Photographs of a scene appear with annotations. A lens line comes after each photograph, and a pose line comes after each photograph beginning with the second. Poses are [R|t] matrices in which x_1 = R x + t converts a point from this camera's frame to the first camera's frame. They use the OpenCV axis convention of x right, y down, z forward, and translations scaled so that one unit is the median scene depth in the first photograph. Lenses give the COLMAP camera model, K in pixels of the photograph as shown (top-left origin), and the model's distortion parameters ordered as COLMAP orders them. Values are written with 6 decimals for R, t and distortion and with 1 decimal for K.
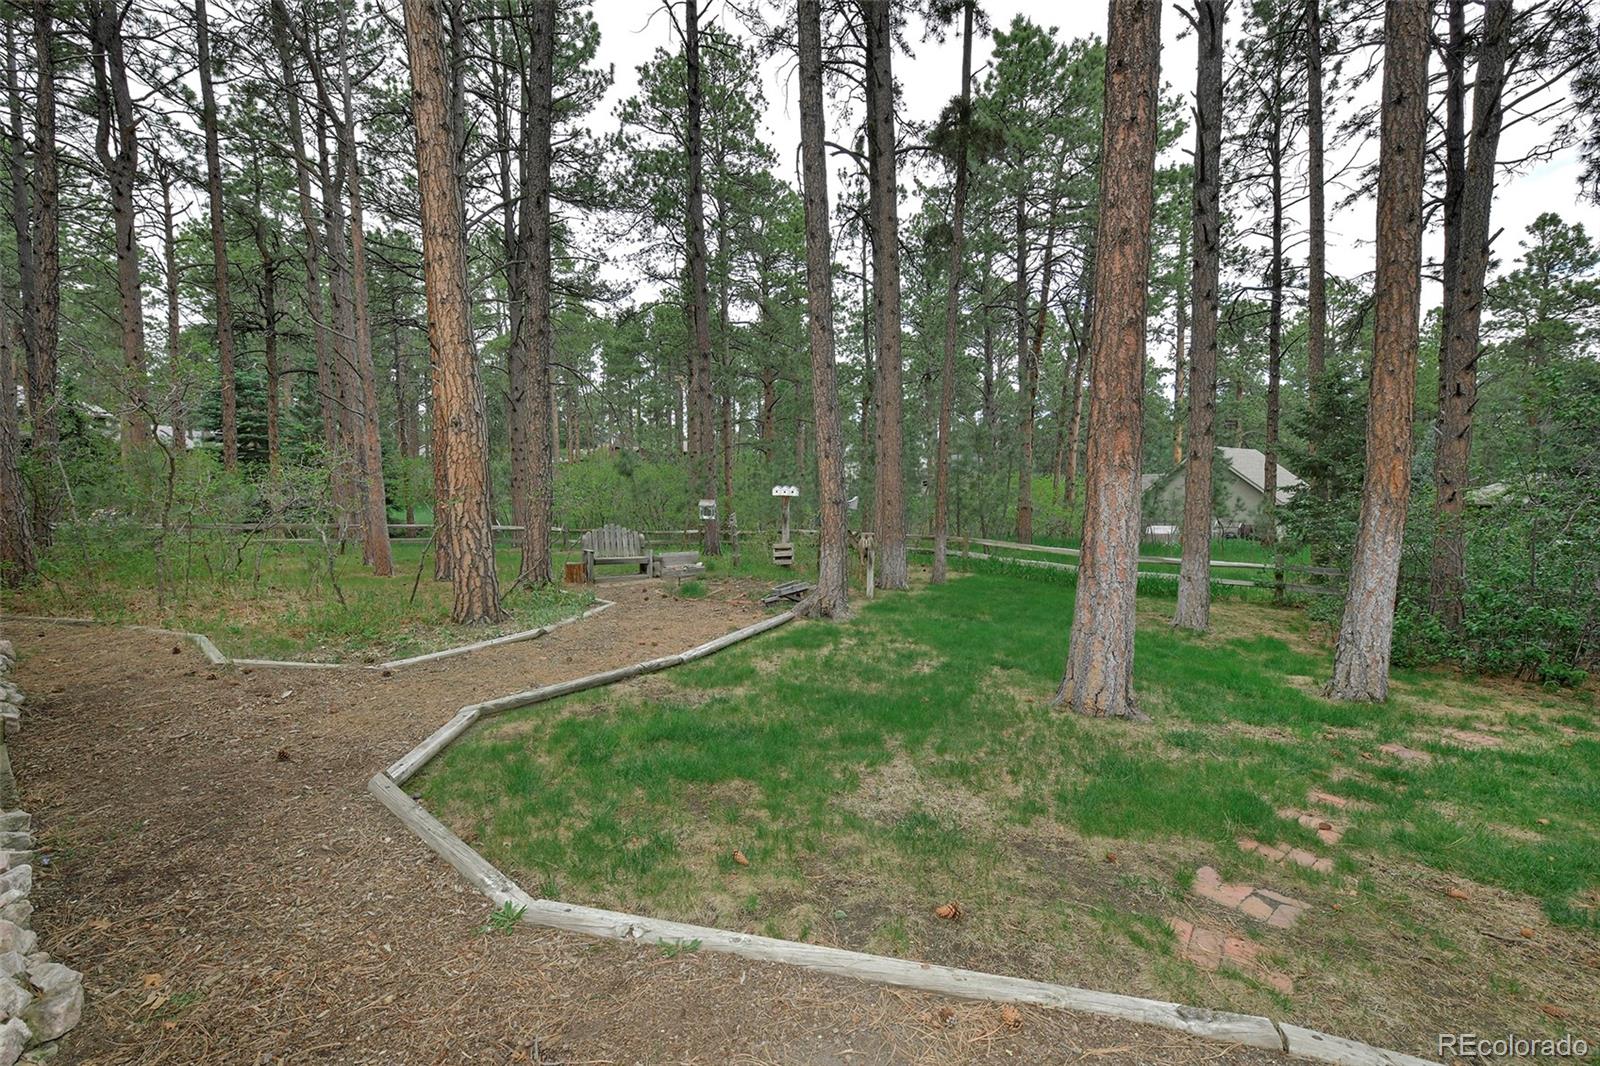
lens RADIAL K [[637.8, 0, 805.2], [0, 637.8, 548.4], [0, 0, 1]] dist [-0.007712, 0.000418]
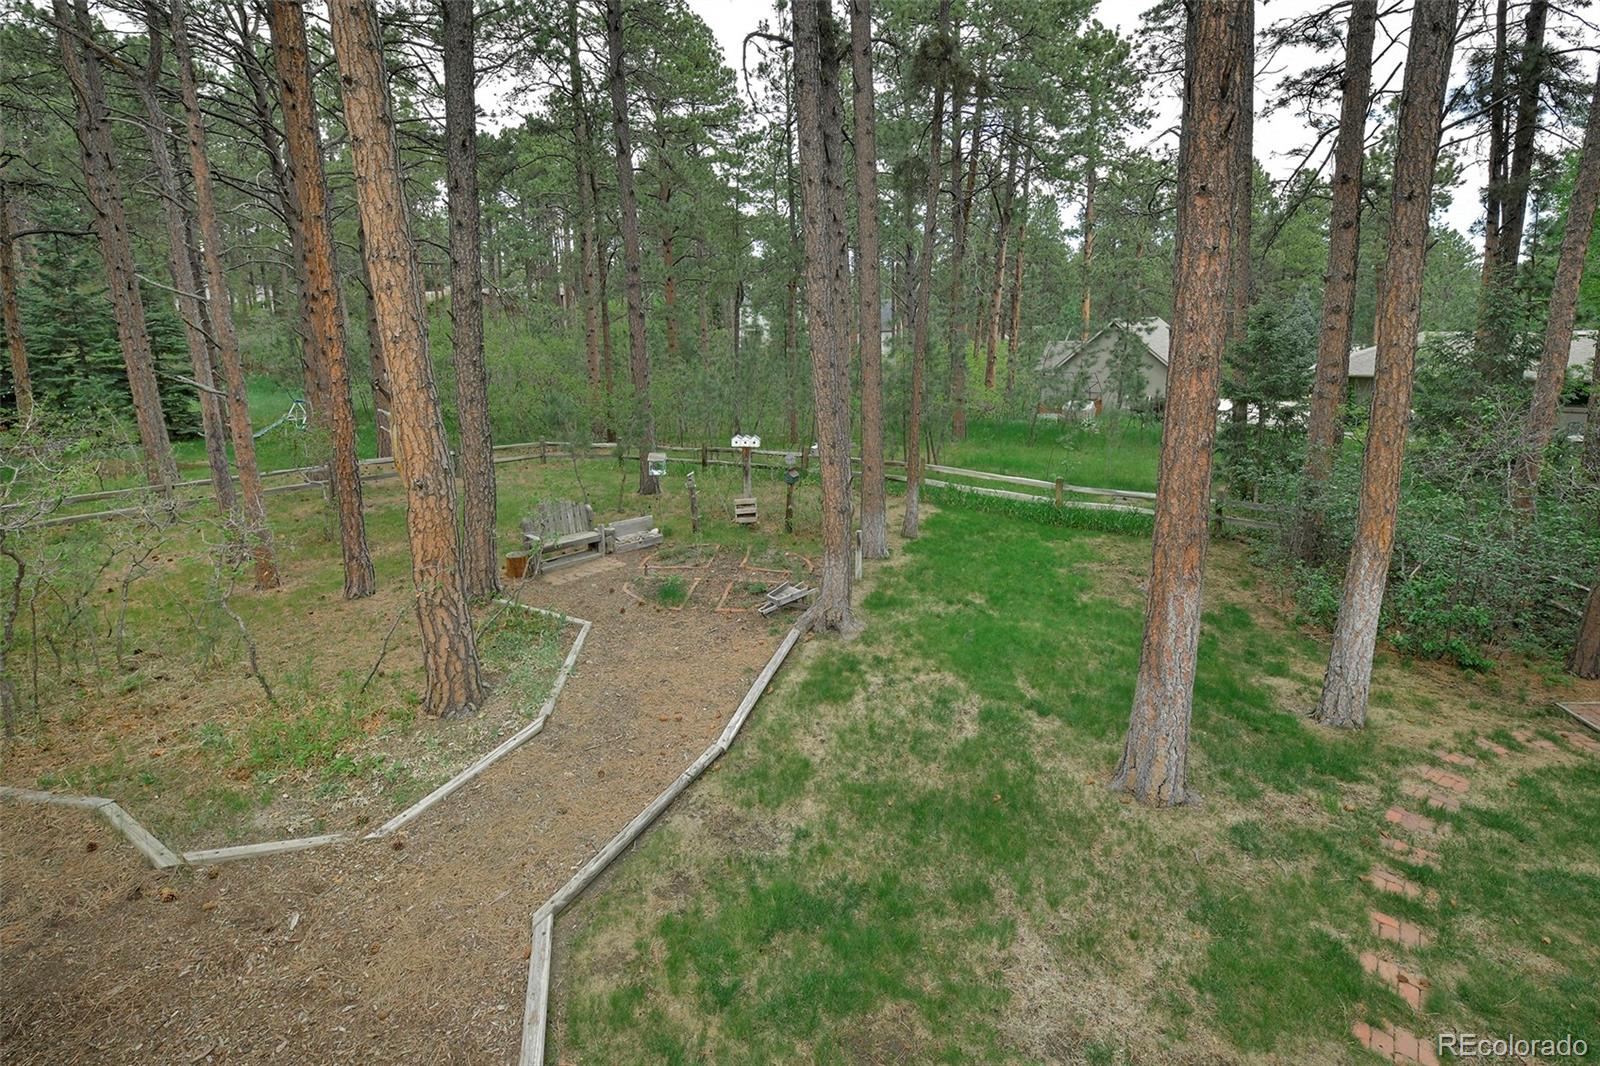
lens RADIAL K [[687.2, 0, 847.5], [0, 687.2, 464.0], [0, 0, 1]] dist [-0.008304, -0.000085]
pose [[0.979428, -0.033775, 0.198947, -0.184990], [0.018232, 0.996672, 0.079447, -0.289521], [-0.200969, -0.074185, 0.976785, 0.024075]]
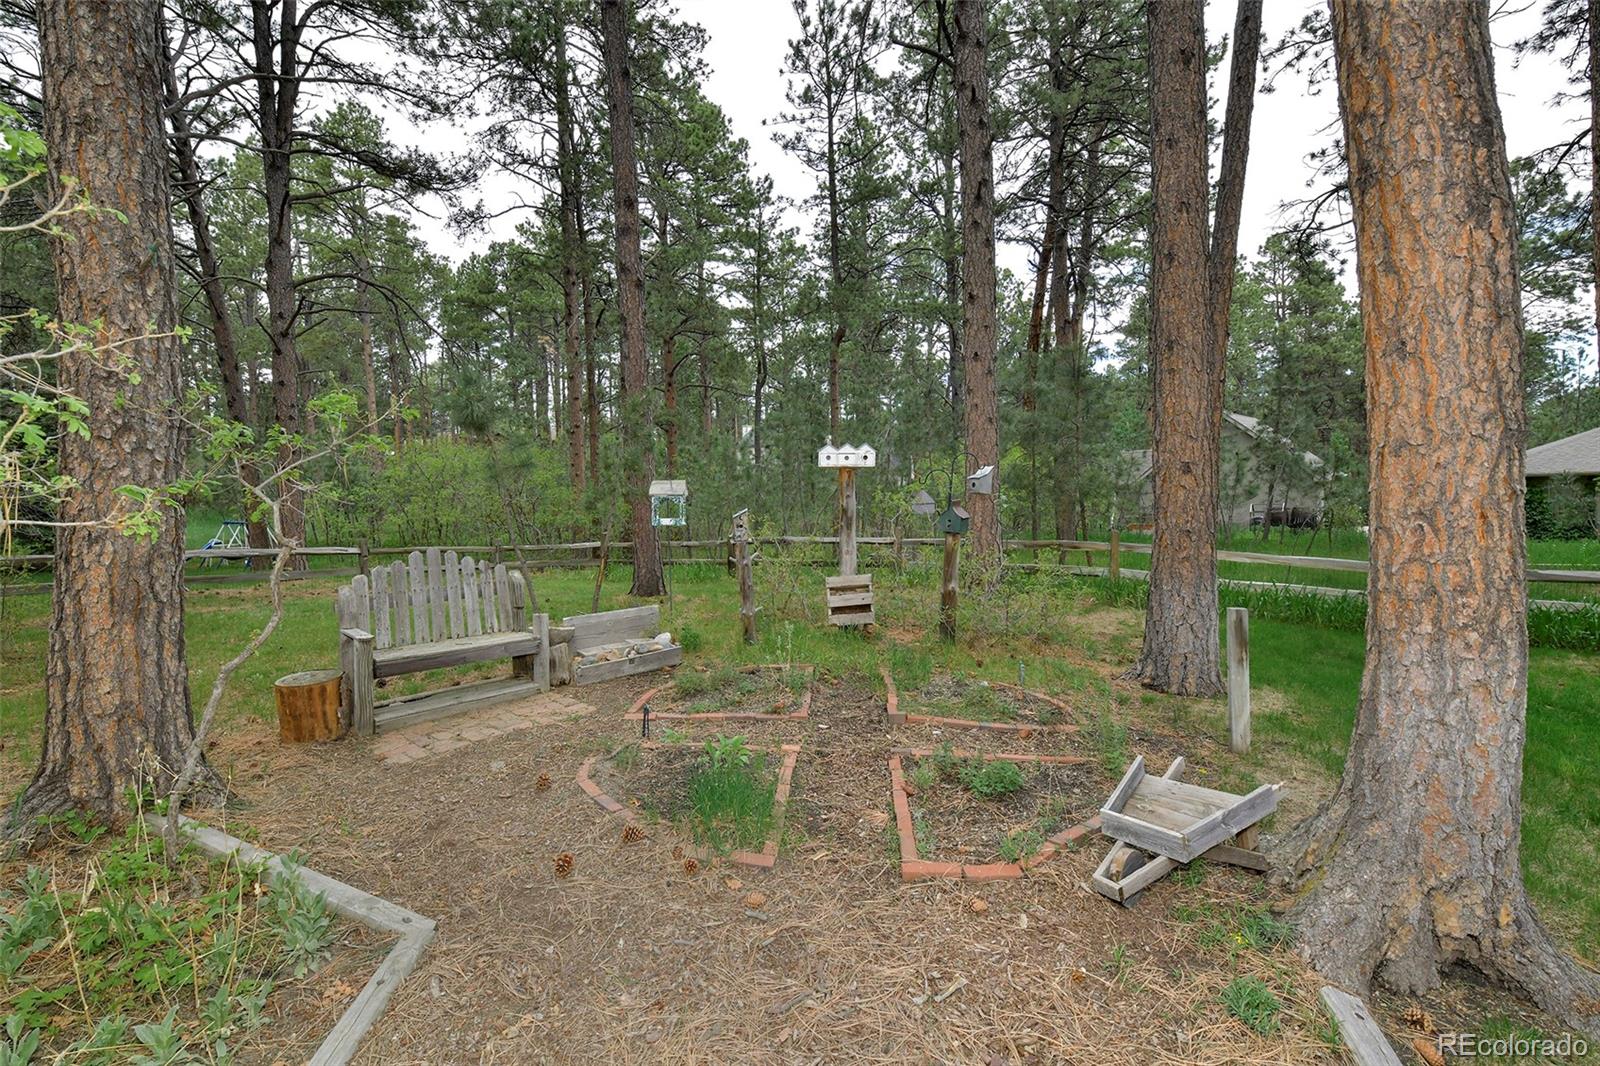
lens RADIAL K [[781.7, 0, 798.4], [0, 781.7, 526.1], [0, 0, 1]] dist [-0.017398, 0.000016]
pose [[0.992565, -0.033389, 0.117050, -0.281710], [0.037247, 0.998828, -0.030924, -0.057390], [-0.115880, 0.035053, 0.992644, 1.020132]]
